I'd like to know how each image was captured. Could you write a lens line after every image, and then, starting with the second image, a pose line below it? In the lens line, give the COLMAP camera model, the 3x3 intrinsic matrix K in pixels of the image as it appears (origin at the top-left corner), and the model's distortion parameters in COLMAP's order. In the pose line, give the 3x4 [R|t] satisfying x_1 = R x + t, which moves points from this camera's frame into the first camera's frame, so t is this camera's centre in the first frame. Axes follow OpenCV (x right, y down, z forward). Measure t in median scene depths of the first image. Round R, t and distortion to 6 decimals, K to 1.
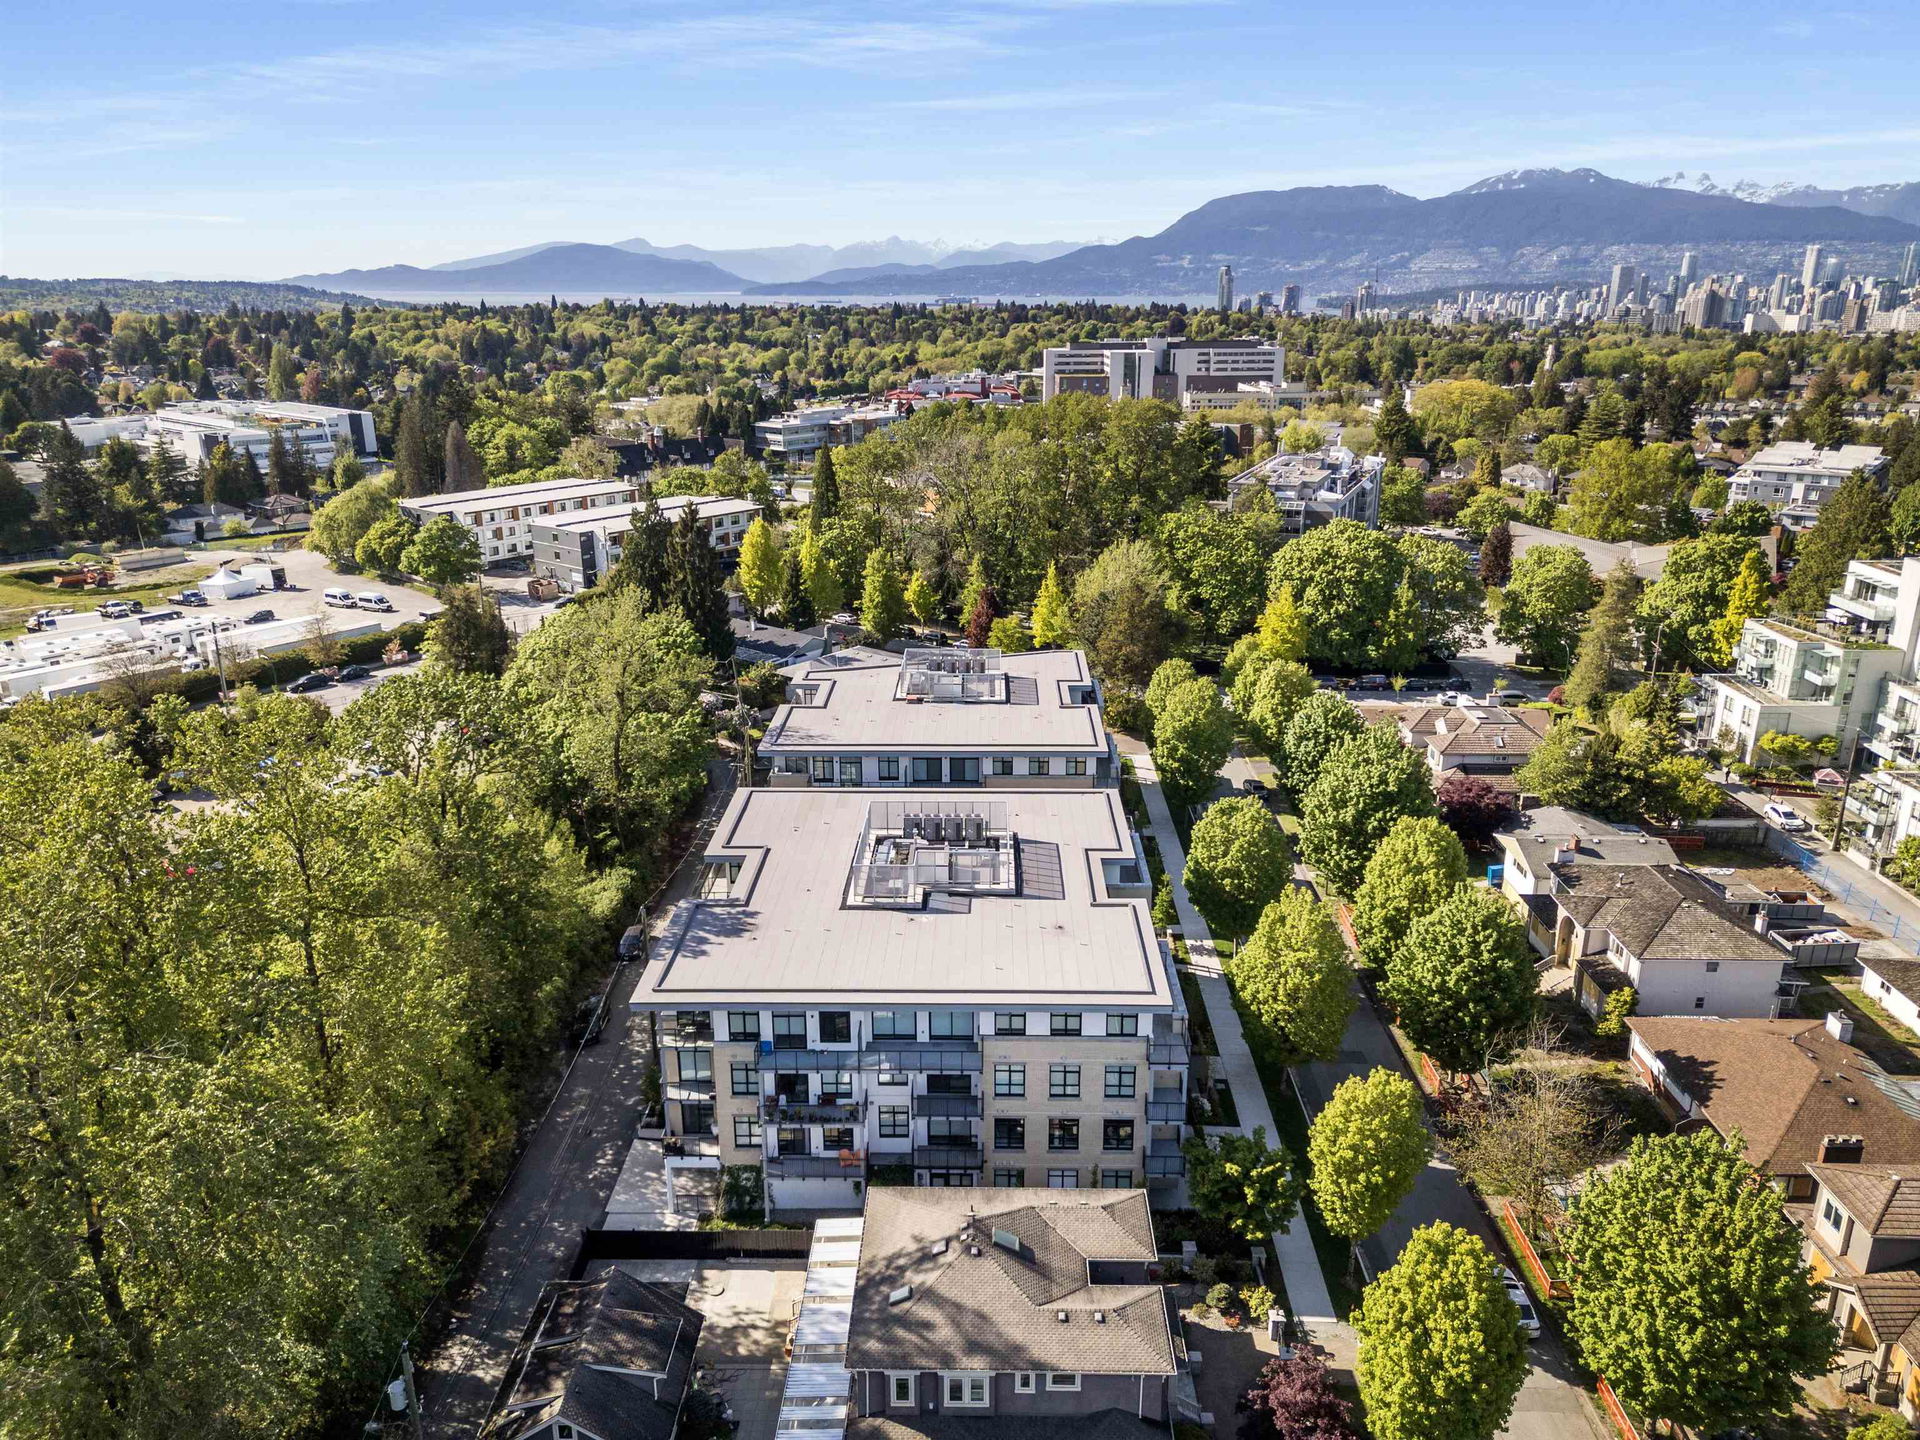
lens RADIAL K [[1329.2, 0, 960.0], [0, 1329.2, 720.0], [0, 0, 1]] dist [0.073065, -0.066647]
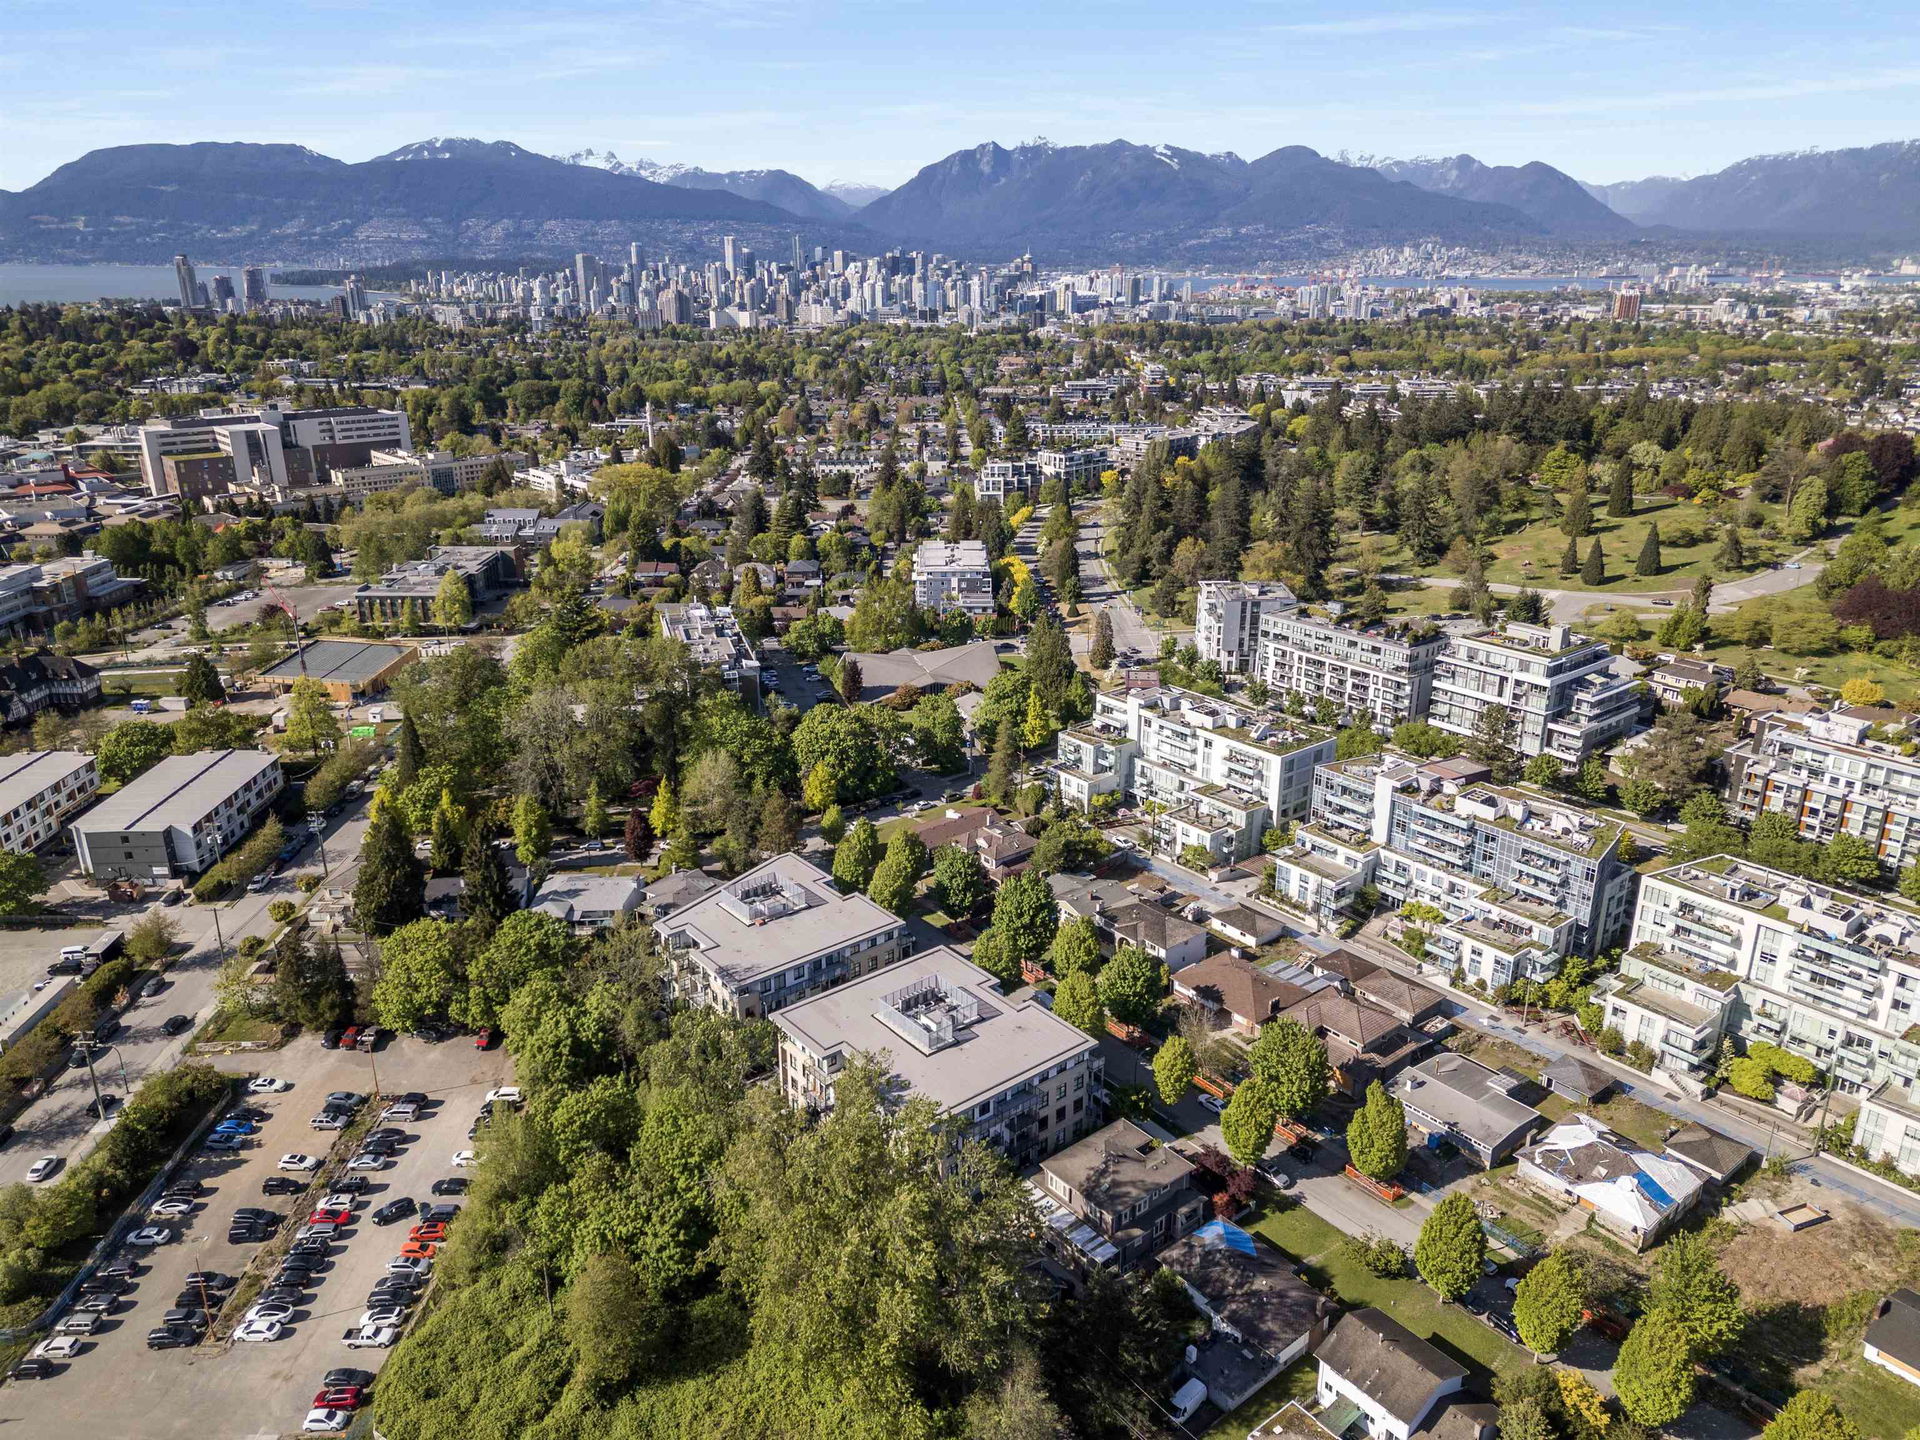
lens RADIAL K [[1329.2, 0, 960.0], [0, 1329.2, 720.0], [0, 0, 1]] dist [0.073065, -0.066647]
pose [[0.763841, -0.208785, 0.610701, -0.661537], [0.198813, 0.976334, 0.085119, -0.288734], [-0.614020, 0.056398, 0.787273, -0.365564]]
